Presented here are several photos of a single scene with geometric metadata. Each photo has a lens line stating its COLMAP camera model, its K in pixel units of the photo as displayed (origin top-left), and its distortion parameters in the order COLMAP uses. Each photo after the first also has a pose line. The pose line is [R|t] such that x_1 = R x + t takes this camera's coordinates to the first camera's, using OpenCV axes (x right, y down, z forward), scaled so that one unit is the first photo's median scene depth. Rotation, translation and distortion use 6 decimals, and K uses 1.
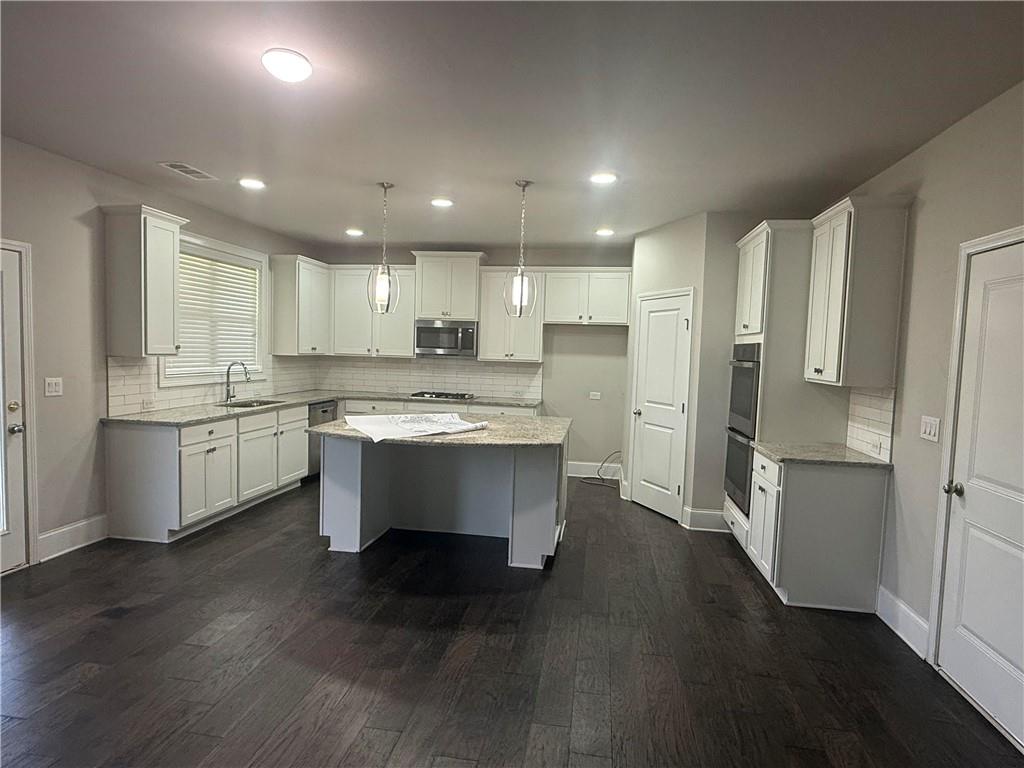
lens RADIAL K [[569.0, 0, 512.9], [0, 569.0, 386.5], [0, 0, 1]] dist [0.000668, 0.000091]
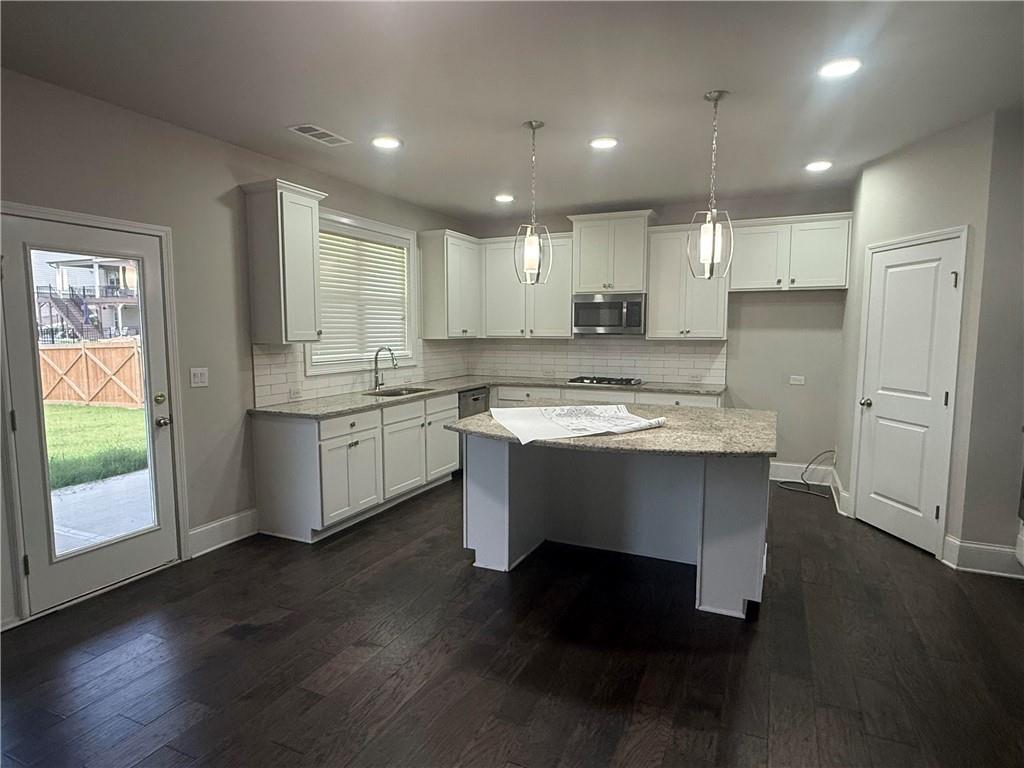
lens RADIAL K [[569.0, 0, 512.9], [0, 569.0, 386.5], [0, 0, 1]] dist [0.000668, 0.000091]
pose [[0.961534, -0.003164, -0.274668, -0.028074], [0.012094, 0.999452, 0.030824, -0.005960], [0.274419, -0.032960, 0.961045, 0.180747]]
